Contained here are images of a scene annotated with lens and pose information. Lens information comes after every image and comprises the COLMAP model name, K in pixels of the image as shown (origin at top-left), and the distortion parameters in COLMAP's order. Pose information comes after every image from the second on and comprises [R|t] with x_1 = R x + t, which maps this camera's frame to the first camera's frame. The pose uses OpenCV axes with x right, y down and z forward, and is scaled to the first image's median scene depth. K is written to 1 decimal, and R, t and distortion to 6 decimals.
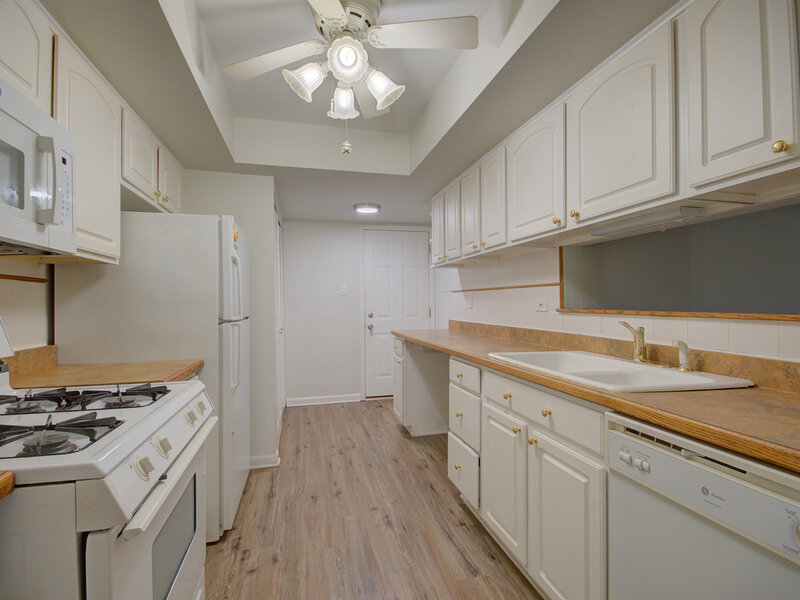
lens RADIAL K [[390.4, 0, 401.4], [0, 390.4, 302.9], [0, 0, 1]] dist [0.000128, -0.007893]
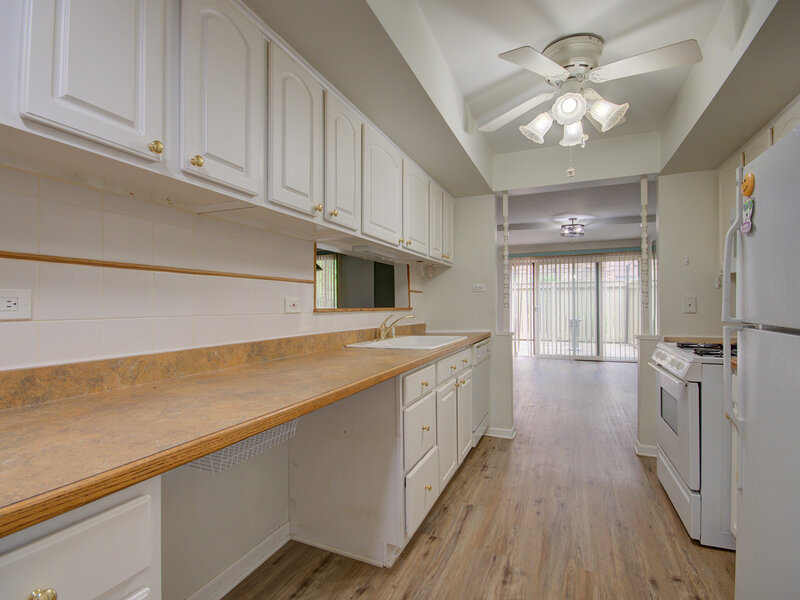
lens RADIAL K [[390.4, 0, 401.4], [0, 390.4, 302.9], [0, 0, 1]] dist [0.000128, -0.007893]
pose [[-0.794227, 0.010895, 0.607523, -0.325679], [0.008991, 0.999940, -0.006178, 0.007937], [-0.607554, 0.000555, -0.794278, 1.632432]]
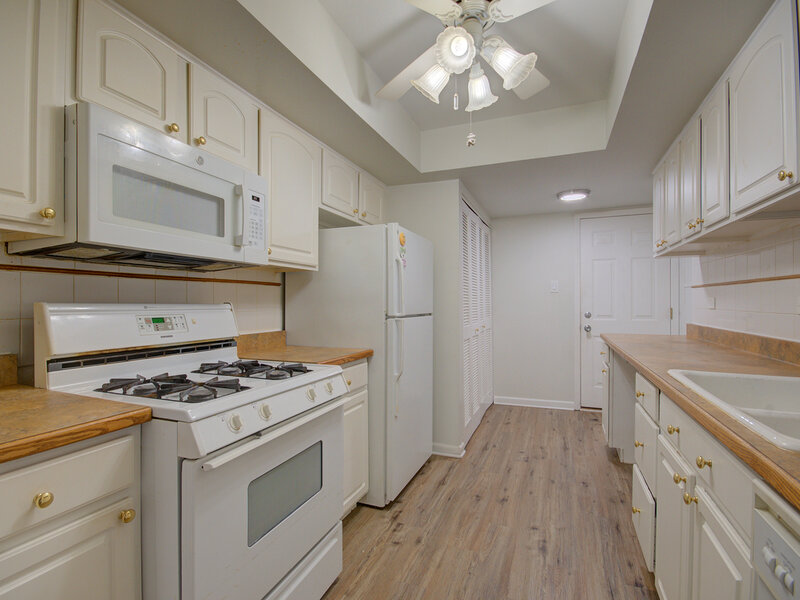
lens RADIAL K [[390.4, 0, 401.4], [0, 390.4, 302.9], [0, 0, 1]] dist [0.000128, -0.007893]
pose [[0.809843, 0.007117, -0.586604, 0.205383], [-0.003703, 0.999969, 0.007019, -0.001425], [0.586635, -0.003512, 0.809844, 0.085116]]
